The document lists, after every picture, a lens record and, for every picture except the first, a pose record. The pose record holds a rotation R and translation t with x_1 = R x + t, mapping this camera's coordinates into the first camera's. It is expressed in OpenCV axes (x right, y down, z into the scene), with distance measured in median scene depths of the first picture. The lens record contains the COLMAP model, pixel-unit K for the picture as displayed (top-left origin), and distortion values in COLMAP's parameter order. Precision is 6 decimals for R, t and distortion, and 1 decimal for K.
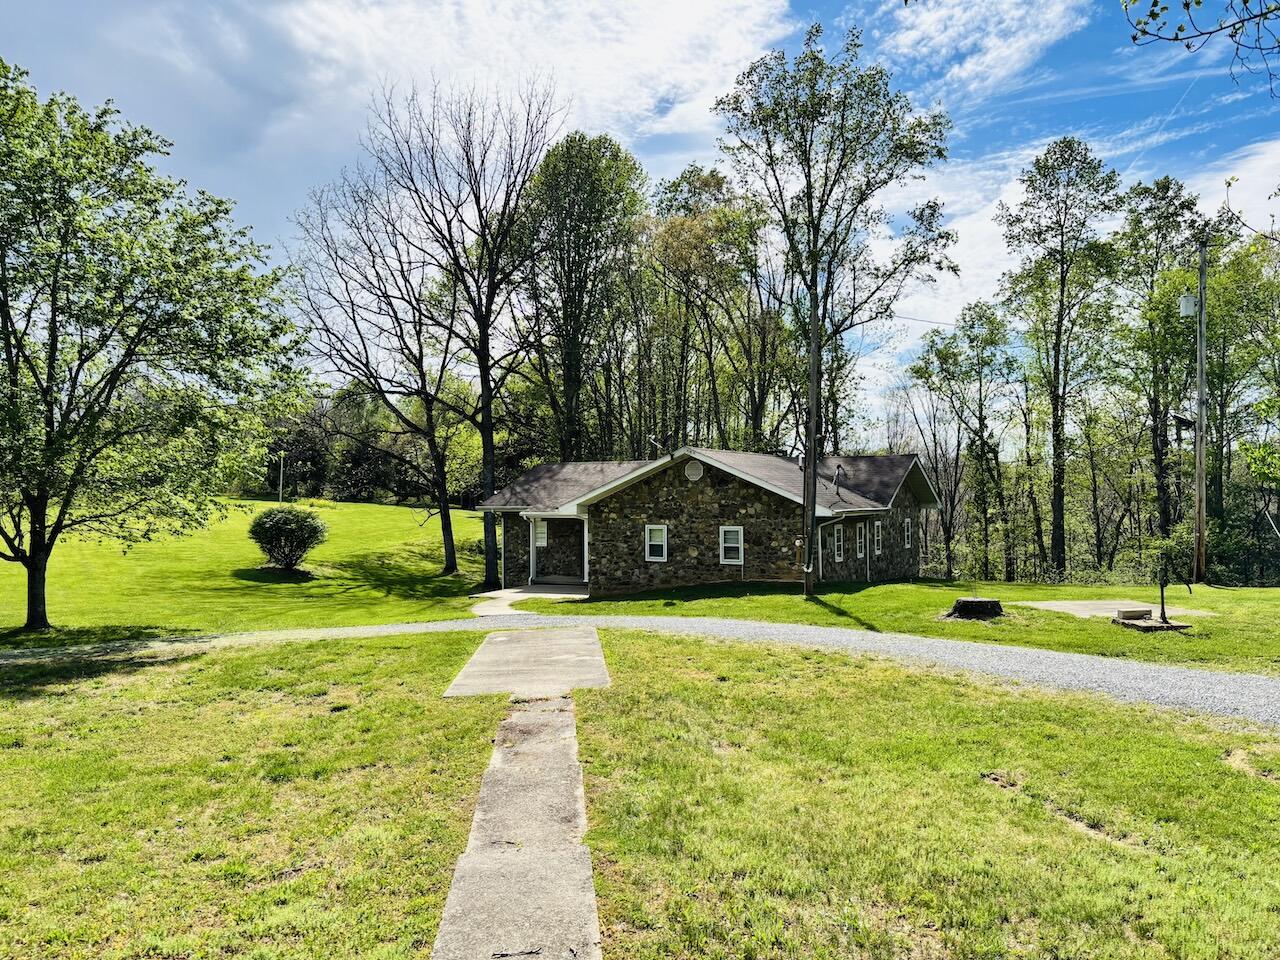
lens RADIAL K [[962.1, 0, 650.0], [0, 962.1, 470.5], [0, 0, 1]] dist [0.020155, -0.029822]
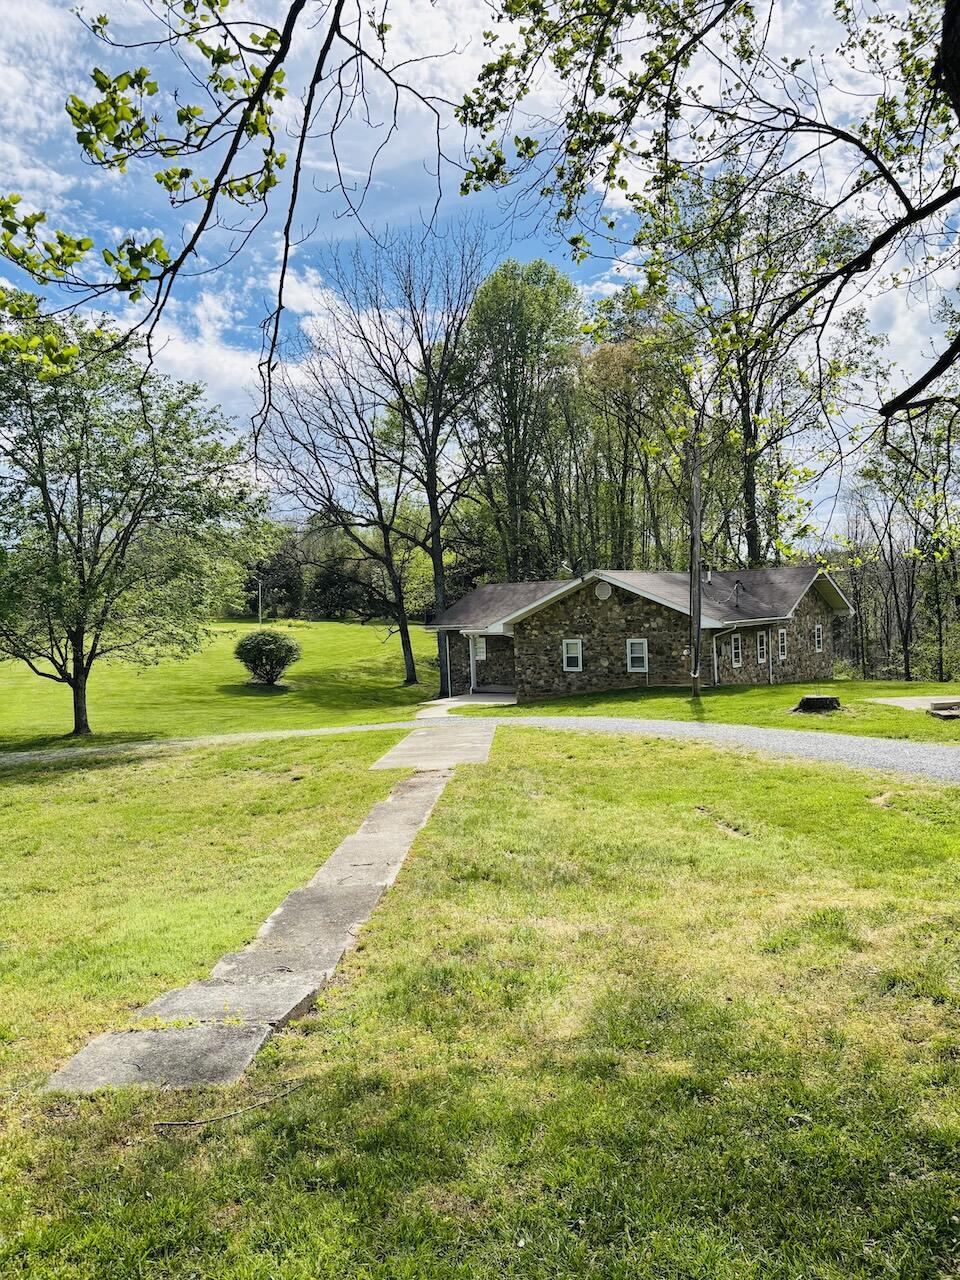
lens RADIAL K [[962.1, 0, 478.7], [0, 962.1, 646.8], [0, 0, 1]] dist [0.020155, -0.029822]
pose [[0.988808, -0.027028, -0.146728, 0.049966], [0.037033, 0.997139, 0.065890, -0.010625], [0.144527, -0.070586, 0.986980, -0.113522]]
